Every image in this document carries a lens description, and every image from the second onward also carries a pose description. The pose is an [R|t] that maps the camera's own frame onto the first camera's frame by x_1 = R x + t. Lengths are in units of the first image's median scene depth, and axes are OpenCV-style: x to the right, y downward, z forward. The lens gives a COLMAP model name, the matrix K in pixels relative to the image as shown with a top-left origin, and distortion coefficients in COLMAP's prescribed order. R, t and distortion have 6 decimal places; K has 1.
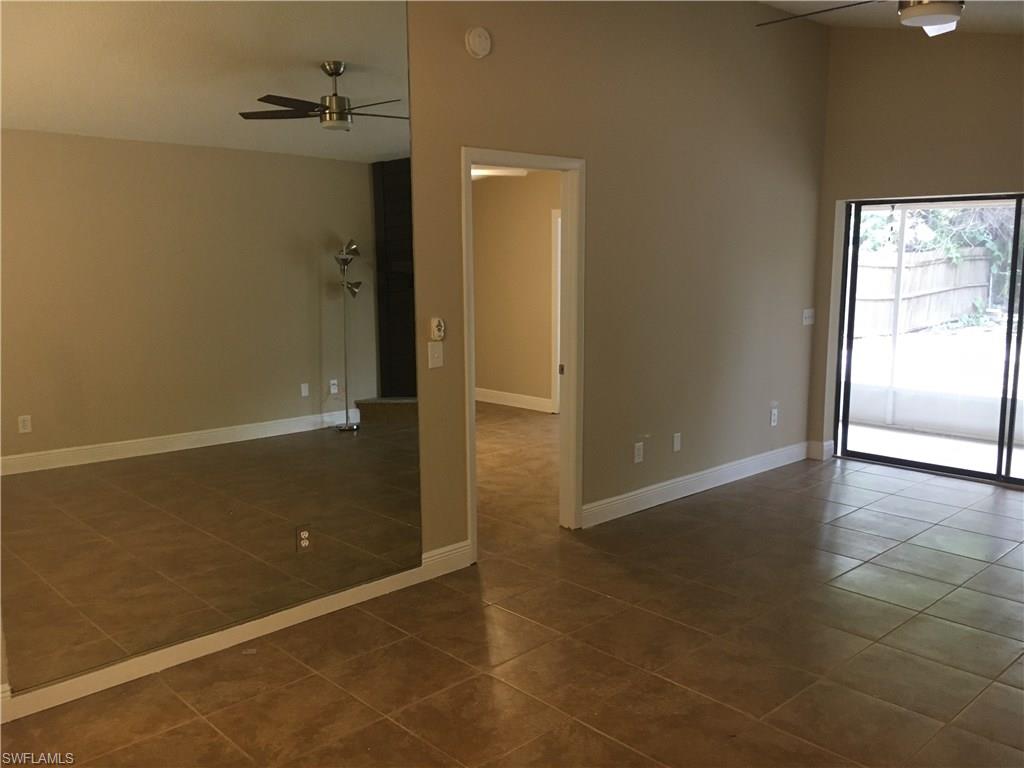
lens RADIAL K [[871.8, 0, 508.4], [0, 871.8, 385.3], [0, 0, 1]] dist [0.012566, 0.004224]
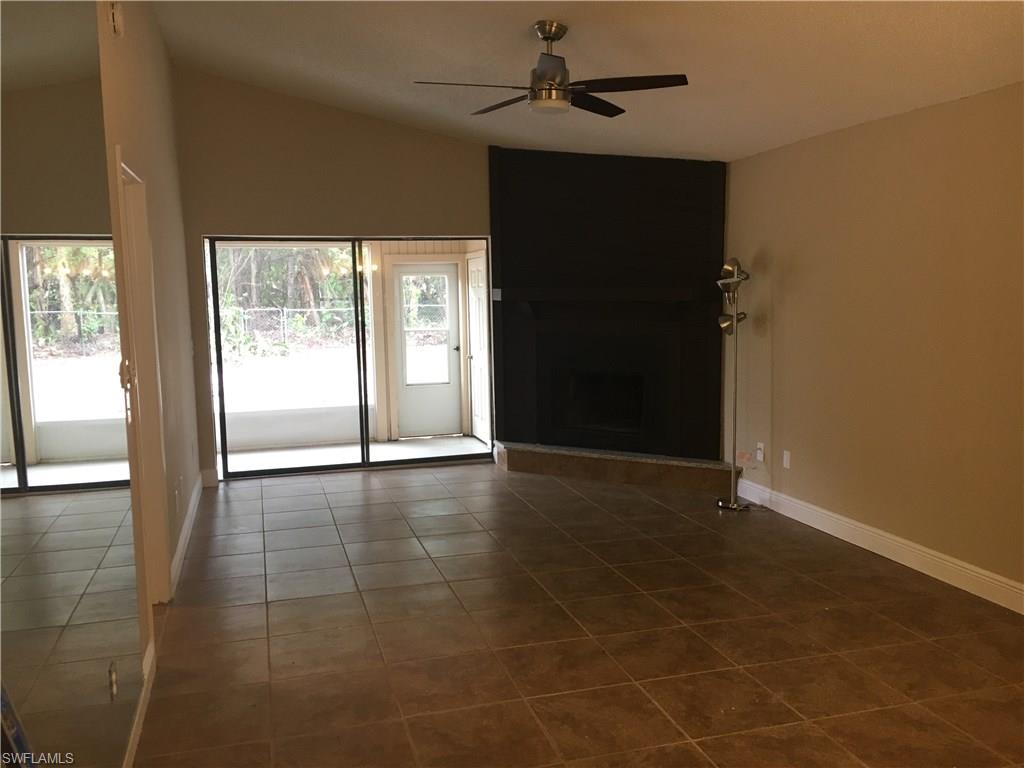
lens RADIAL K [[871.8, 0, 508.4], [0, 871.8, 385.3], [0, 0, 1]] dist [0.012566, 0.004224]
pose [[0.451103, -0.105001, 0.886273, -0.430471], [0.147159, 0.988213, 0.042176, -0.027144], [-0.880256, 0.111397, 0.461238, 0.236594]]
